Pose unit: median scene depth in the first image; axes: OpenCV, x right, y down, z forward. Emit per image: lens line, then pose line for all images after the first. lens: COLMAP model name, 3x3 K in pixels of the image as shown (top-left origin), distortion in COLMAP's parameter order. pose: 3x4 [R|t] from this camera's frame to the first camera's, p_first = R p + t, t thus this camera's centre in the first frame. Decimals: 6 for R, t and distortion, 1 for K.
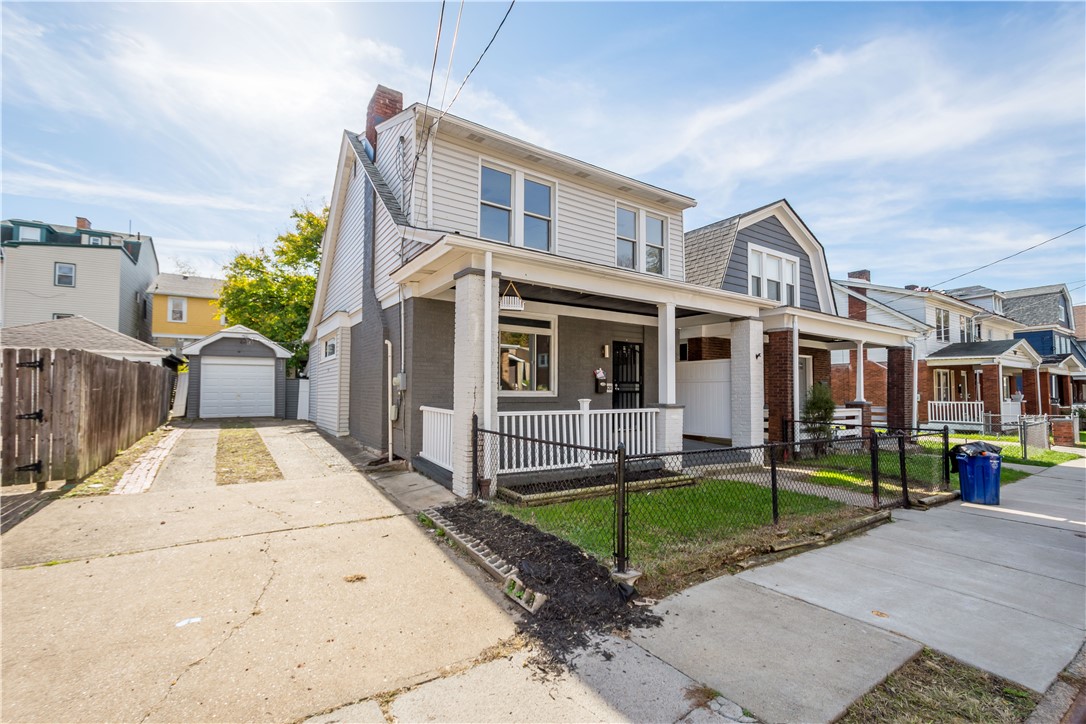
lens RADIAL K [[471.4, 0, 545.6], [0, 471.4, 372.6], [0, 0, 1]] dist [0.002291, -0.000341]
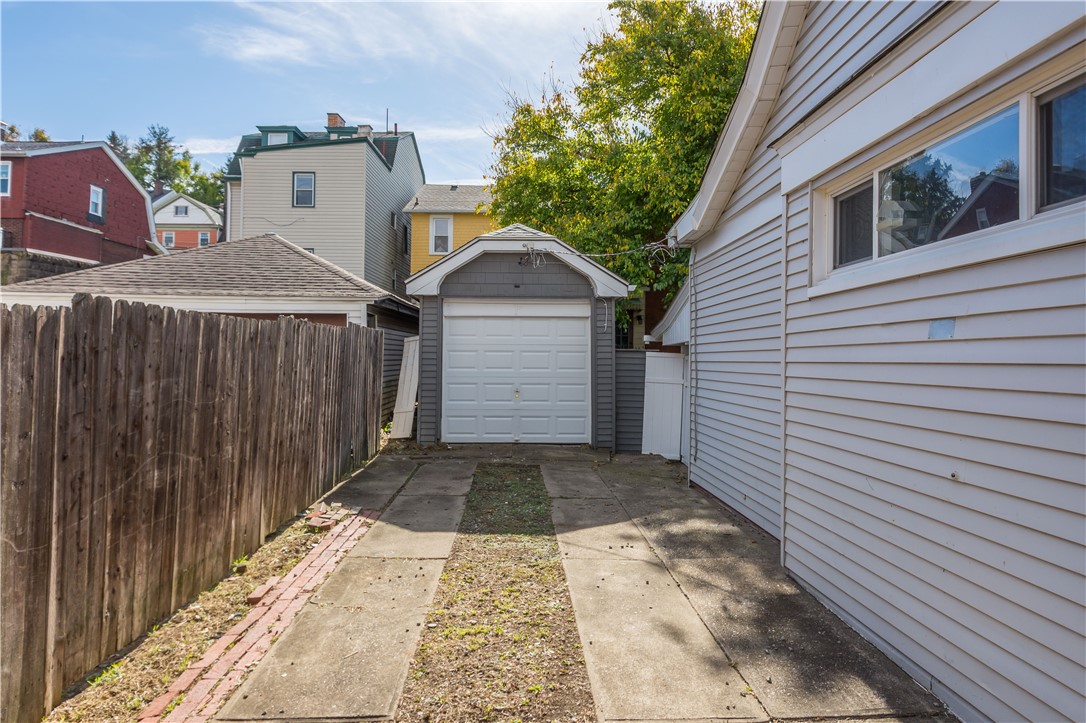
lens RADIAL K [[700.1, 0, 543.0], [0, 700.1, 361.5], [0, 0, 1]] dist [0.000691, 0.000096]
pose [[0.849130, 0.012228, -0.528042, -0.229220], [0.010669, 0.999131, 0.040295, -0.001763], [0.528075, -0.039849, 0.848262, 0.367768]]
